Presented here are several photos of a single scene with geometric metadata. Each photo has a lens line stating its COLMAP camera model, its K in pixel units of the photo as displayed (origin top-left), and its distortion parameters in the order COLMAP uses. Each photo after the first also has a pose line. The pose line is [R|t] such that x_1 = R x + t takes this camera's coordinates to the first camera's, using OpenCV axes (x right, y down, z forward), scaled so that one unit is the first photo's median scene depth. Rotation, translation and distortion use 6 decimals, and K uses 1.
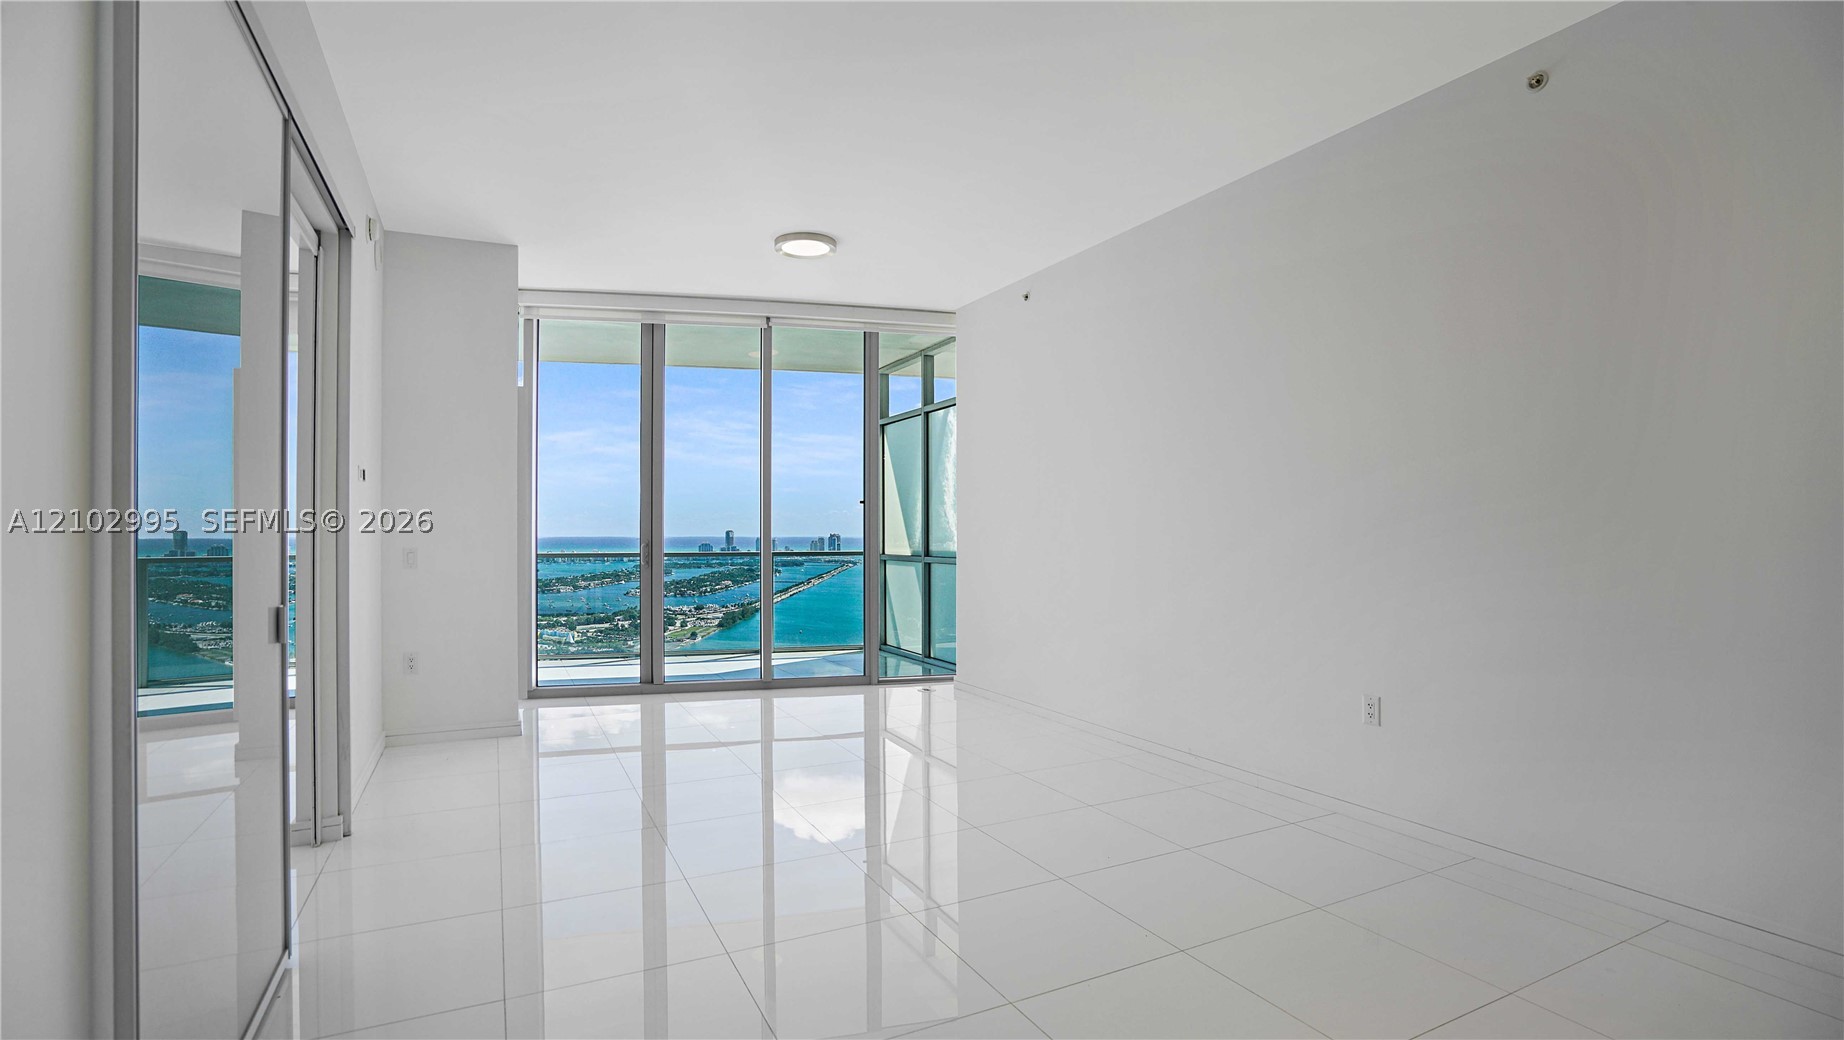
lens RADIAL K [[856.8, 0, 918.2], [0, 856.8, 527.1], [0, 0, 1]] dist [-0.061827, 0.025355]
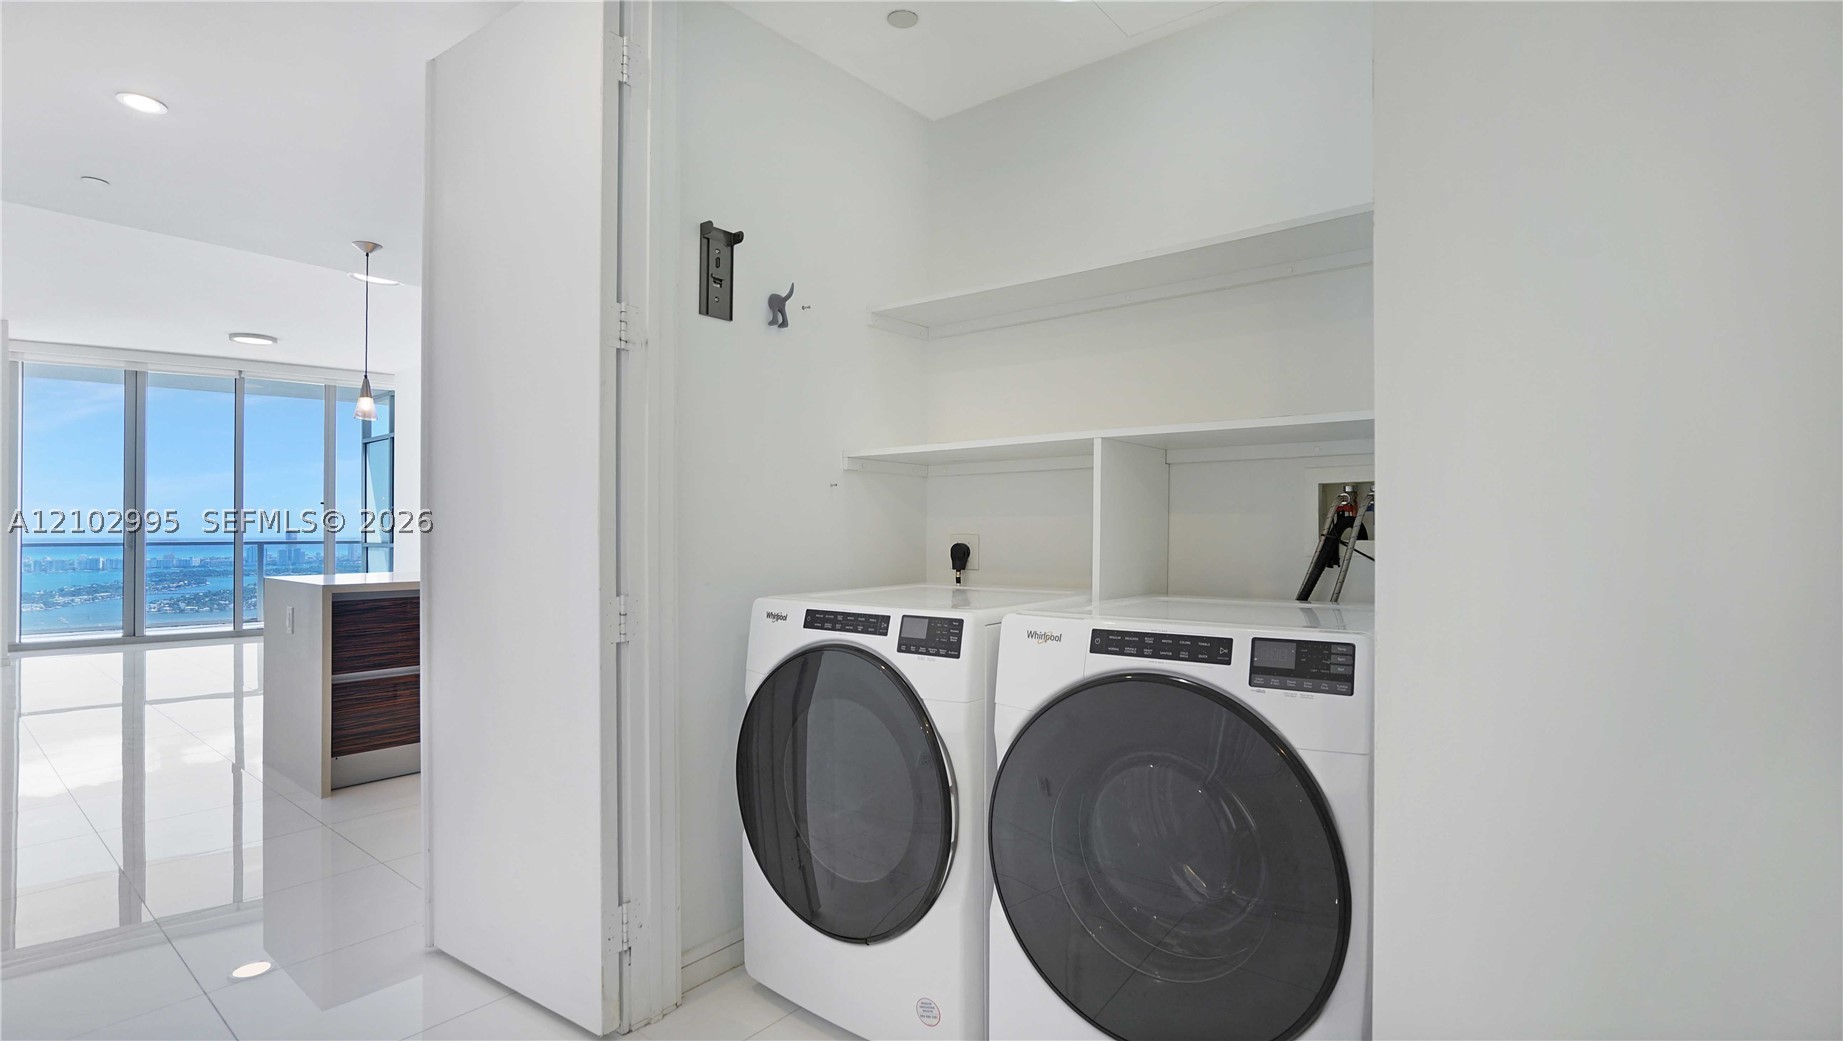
lens RADIAL K [[856.4, 0, 917.7], [0, 856.4, 527.6], [0, 0, 1]] dist [-0.061827, 0.025355]
pose [[0.909749, 0.000089, 0.415159, 0.257788], [-0.000602, 0.999999, 0.001105, 0.008616], [-0.415158, -0.001255, 0.909748, -0.670098]]
